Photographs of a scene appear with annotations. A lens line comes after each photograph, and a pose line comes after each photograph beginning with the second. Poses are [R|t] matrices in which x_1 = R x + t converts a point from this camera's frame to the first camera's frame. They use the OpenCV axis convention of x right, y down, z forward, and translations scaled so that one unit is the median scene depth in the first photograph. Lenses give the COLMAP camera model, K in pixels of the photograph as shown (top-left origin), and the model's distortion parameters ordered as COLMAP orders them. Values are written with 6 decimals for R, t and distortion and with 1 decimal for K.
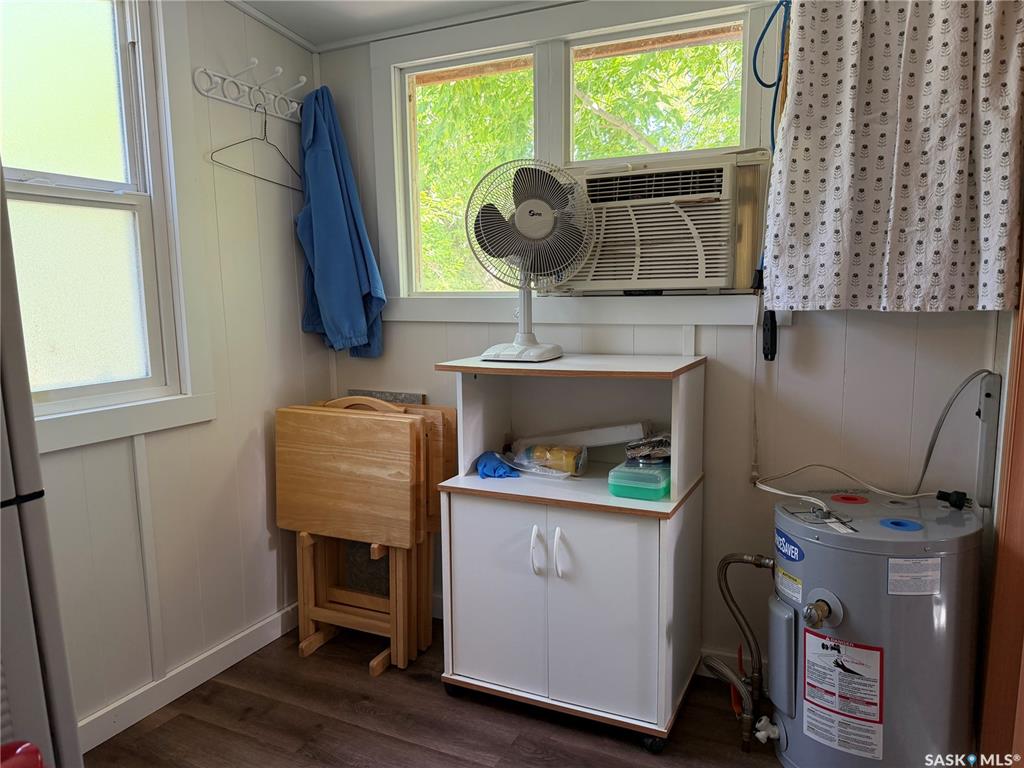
lens RADIAL K [[718.0, 0, 511.1], [0, 718.0, 379.2], [0, 0, 1]] dist [0.033186, -0.038844]
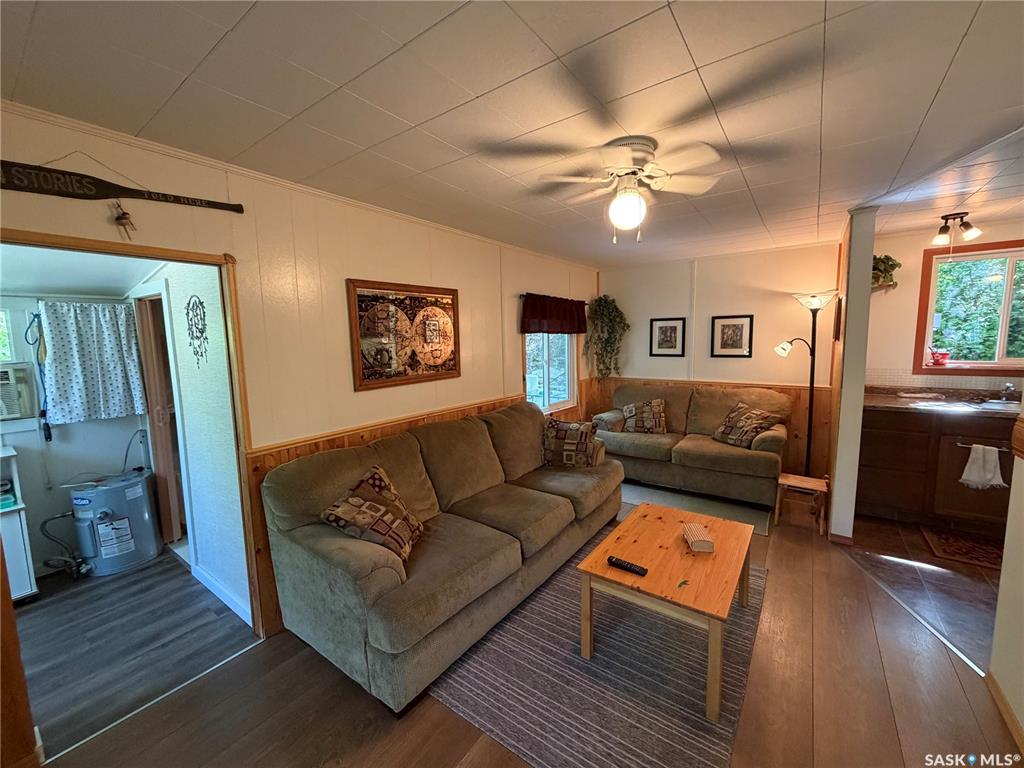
lens RADIAL K [[405.3, 0, 513.9], [0, 405.3, 385.9], [0, 0, 1]] dist [-0.001907, -0.000182]
pose [[0.171814, -0.105641, 0.979449, -0.901304], [0.145527, 0.986047, 0.080824, -0.114195], [-0.974321, 0.128649, 0.184790, -1.110700]]
